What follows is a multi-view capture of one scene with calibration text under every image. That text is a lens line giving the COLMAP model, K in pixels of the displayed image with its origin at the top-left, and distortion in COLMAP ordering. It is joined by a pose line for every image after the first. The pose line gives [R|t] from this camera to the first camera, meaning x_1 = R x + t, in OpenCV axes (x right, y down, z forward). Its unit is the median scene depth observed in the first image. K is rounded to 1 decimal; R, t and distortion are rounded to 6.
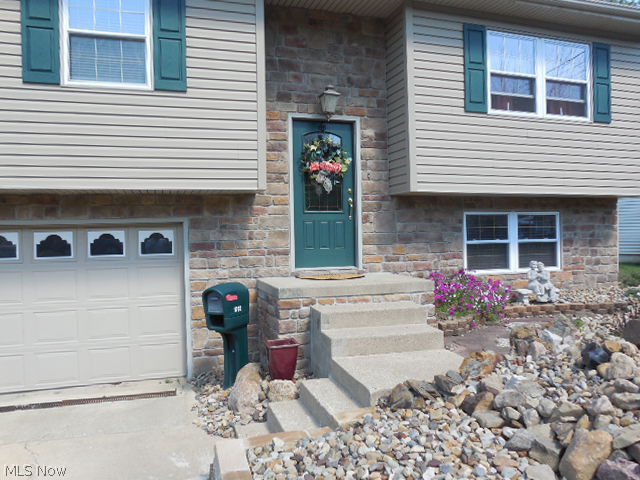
lens RADIAL K [[496.4, 0, 320.0], [0, 496.4, 240.0], [0, 0, 1]] dist [-0.068684, 0.053445]
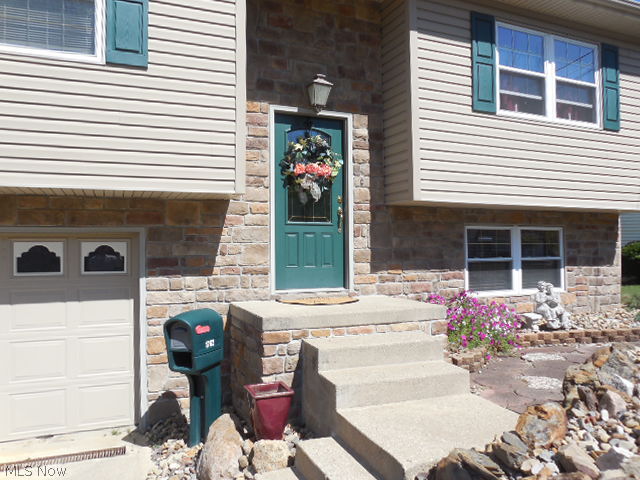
lens RADIAL K [[496.4, 0, 319.6], [0, 496.4, 239.1], [0, 0, 1]] dist [-0.068684, 0.053445]
pose [[0.995766, 0.012202, 0.091116, -0.054793], [-0.009235, 0.999415, -0.032921, -0.001704], [-0.091465, 0.031940, 0.995296, 0.168405]]
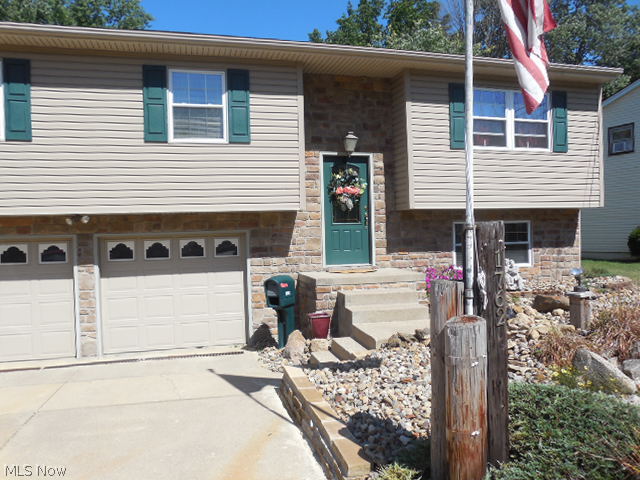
lens RADIAL K [[496.4, 0, 322.8], [0, 496.4, 239.6], [0, 0, 1]] dist [-0.068684, 0.053445]
pose [[0.999154, -0.007331, -0.040454, -0.002603], [0.007390, 0.999972, 0.001297, -0.016036], [0.040444, -0.001595, 0.999181, -0.378498]]
